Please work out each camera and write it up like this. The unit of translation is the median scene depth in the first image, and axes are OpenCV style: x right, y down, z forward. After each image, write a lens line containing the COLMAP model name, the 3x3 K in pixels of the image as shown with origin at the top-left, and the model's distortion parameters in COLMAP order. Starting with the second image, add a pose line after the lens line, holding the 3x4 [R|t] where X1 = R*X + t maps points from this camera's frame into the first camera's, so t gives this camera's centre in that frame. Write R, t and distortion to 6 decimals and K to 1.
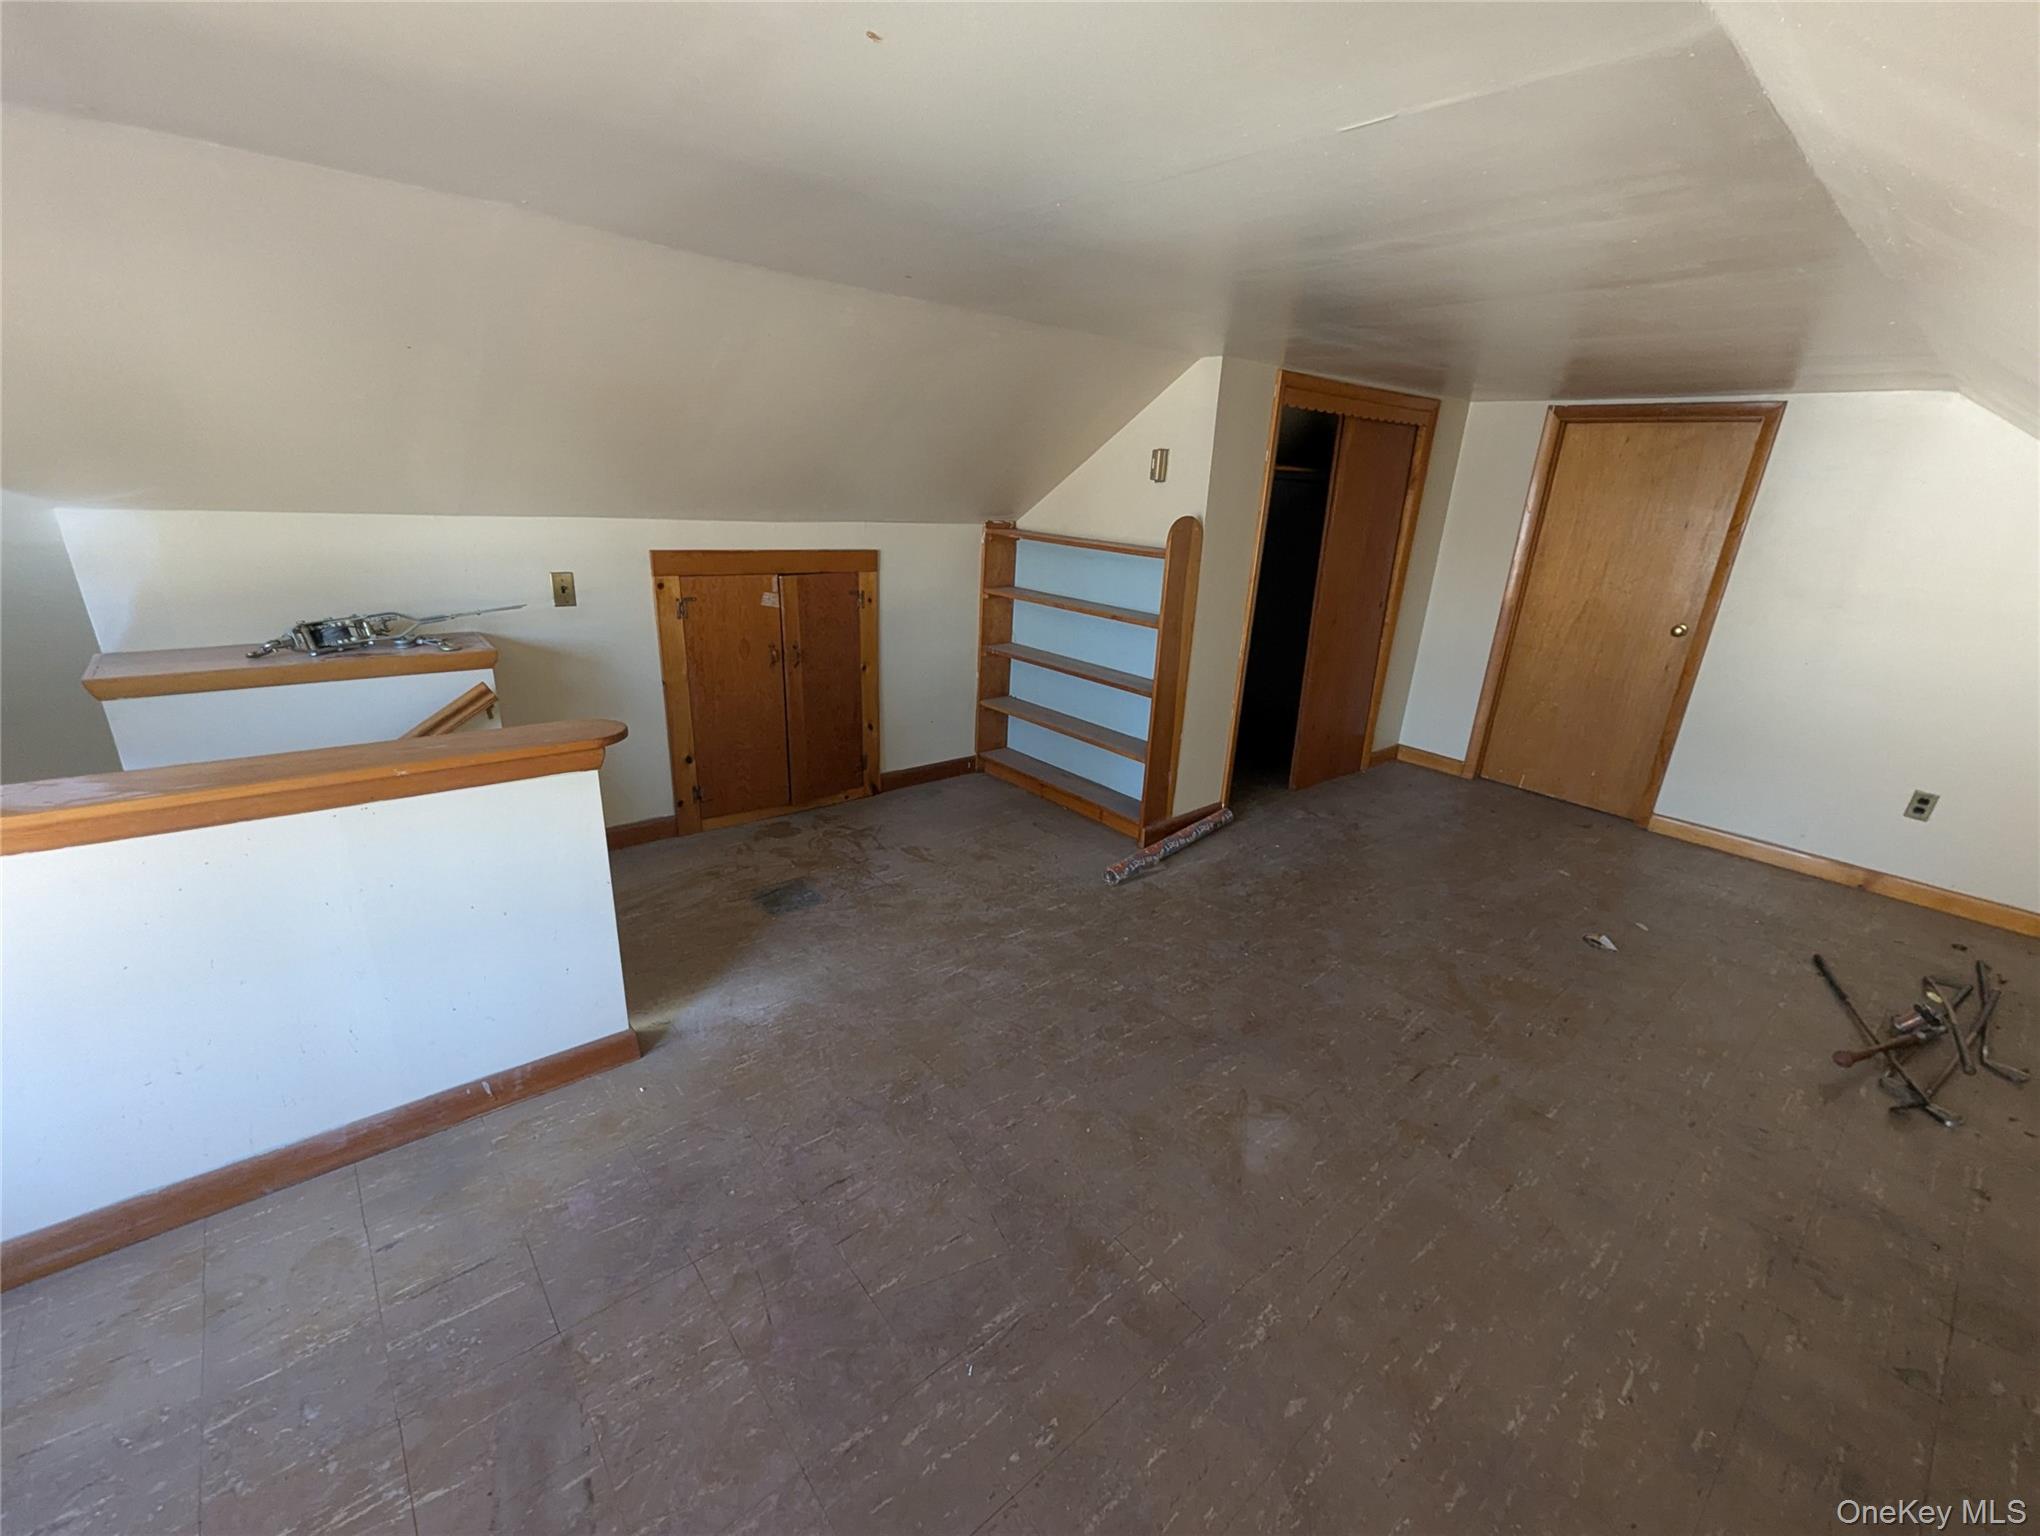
lens RADIAL K [[847.3, 0, 1023.1], [0, 847.3, 774.4], [0, 0, 1]] dist [0.002782, -0.003140]
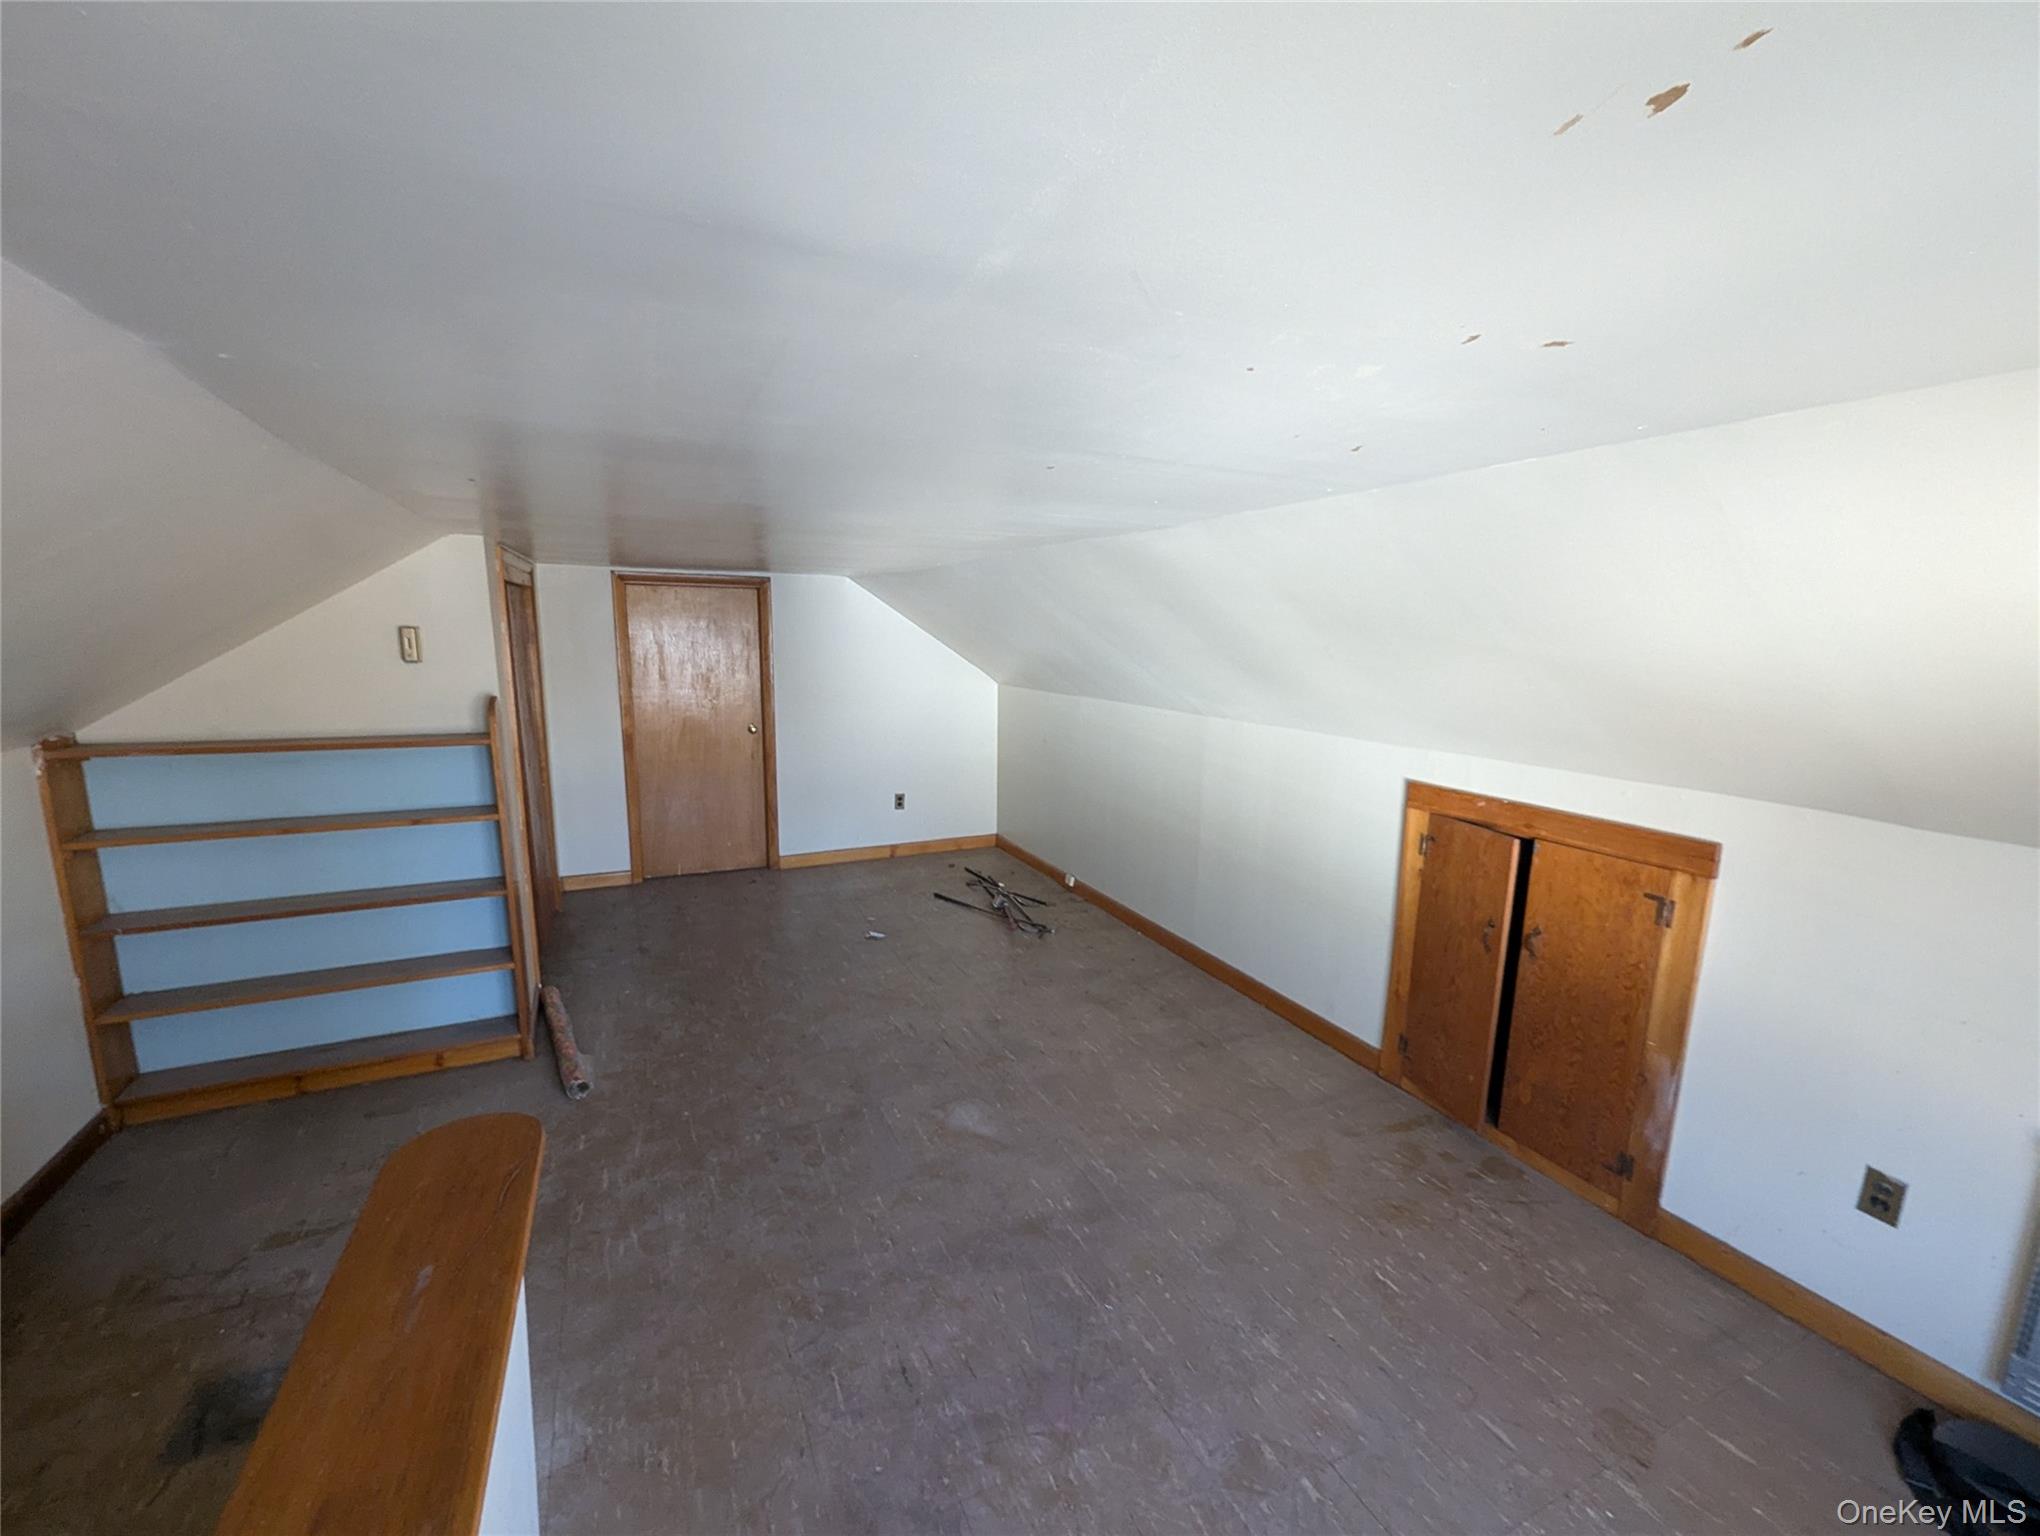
lens RADIAL K [[847.3, 0, 1027.0], [0, 847.3, 774.8], [0, 0, 1]] dist [0.002782, -0.003140]
pose [[0.267388, -0.209513, 0.940536, -0.517434], [0.318160, 0.940531, 0.119061, -0.141244], [-0.909548, 0.267406, 0.318145, 0.183549]]
